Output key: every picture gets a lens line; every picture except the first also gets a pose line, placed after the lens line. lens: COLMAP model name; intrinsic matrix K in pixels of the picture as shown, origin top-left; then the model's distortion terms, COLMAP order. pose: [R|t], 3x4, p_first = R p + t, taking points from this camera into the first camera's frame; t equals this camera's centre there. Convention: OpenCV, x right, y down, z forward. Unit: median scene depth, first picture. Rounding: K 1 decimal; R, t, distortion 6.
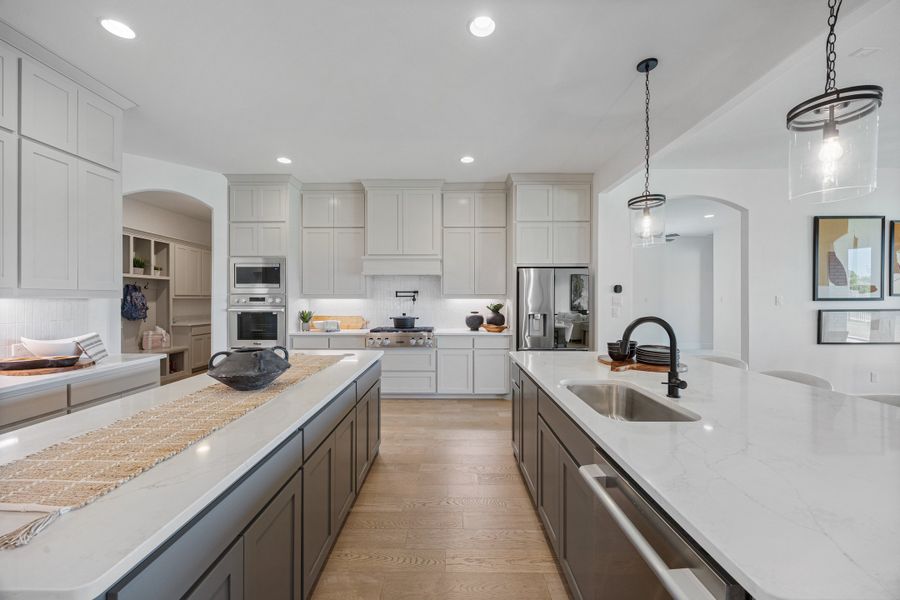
lens RADIAL K [[344.8, 0, 449.7], [0, 344.8, 301.1], [0, 0, 1]] dist [-0.003536, -0.000148]
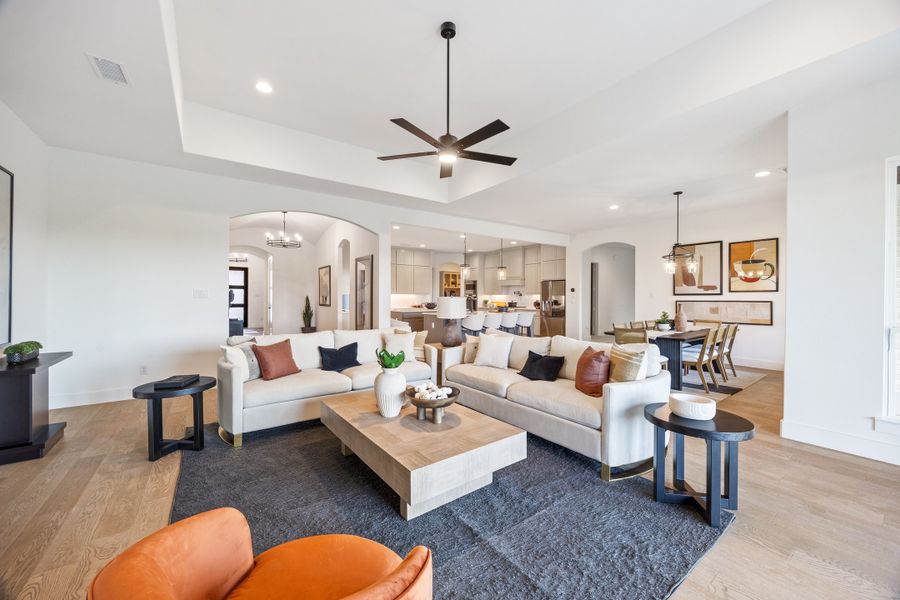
lens RADIAL K [[344.8, 0, 447.3], [0, 344.8, 300.6], [0, 0, 1]] dist [-0.003536, -0.000148]
pose [[0.585187, 0.010591, -0.810829, 1.584566], [-0.009208, 0.999937, 0.006415, 0.021859], [0.810846, 0.003712, 0.585248, -0.812479]]
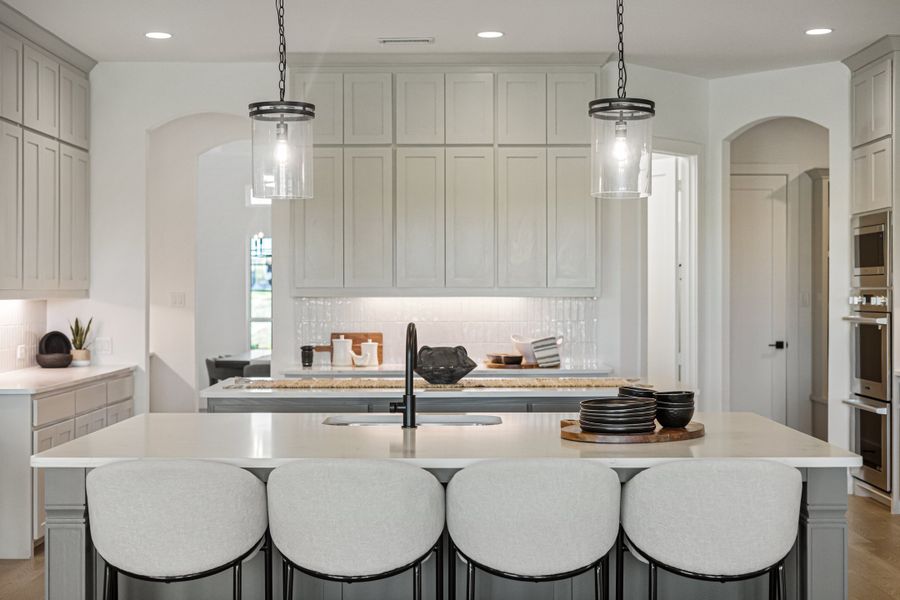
lens RADIAL K [[1258.8, 0, 452.0], [0, 1258.8, 295.8], [0, 0, 1]] dist [0.003561, 0.000000]
pose [[0.007778, 0.001931, -0.999968, 1.168953], [-0.007462, 0.999970, 0.001873, -0.008000], [0.999942, 0.007447, 0.007792, 0.360911]]
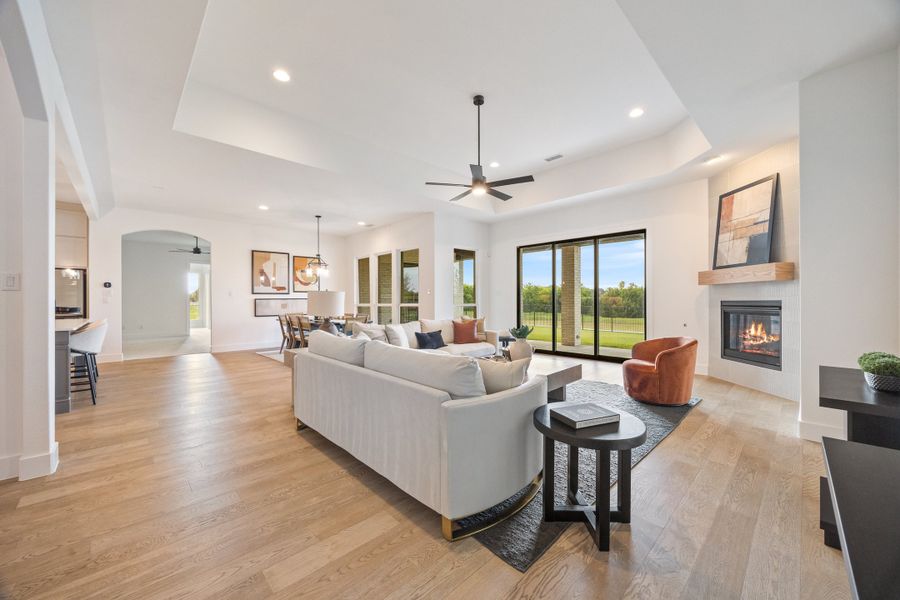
lens RADIAL K [[344.8, 0, 449.3], [0, 344.8, 300.6], [0, 0, 1]] dist [-0.003536, -0.000148]
pose [[0.713067, -0.002368, 0.701091, 0.438596], [0.008599, 0.999949, -0.005369, 0.049062], [-0.701043, 0.009857, 0.713051, -1.011835]]
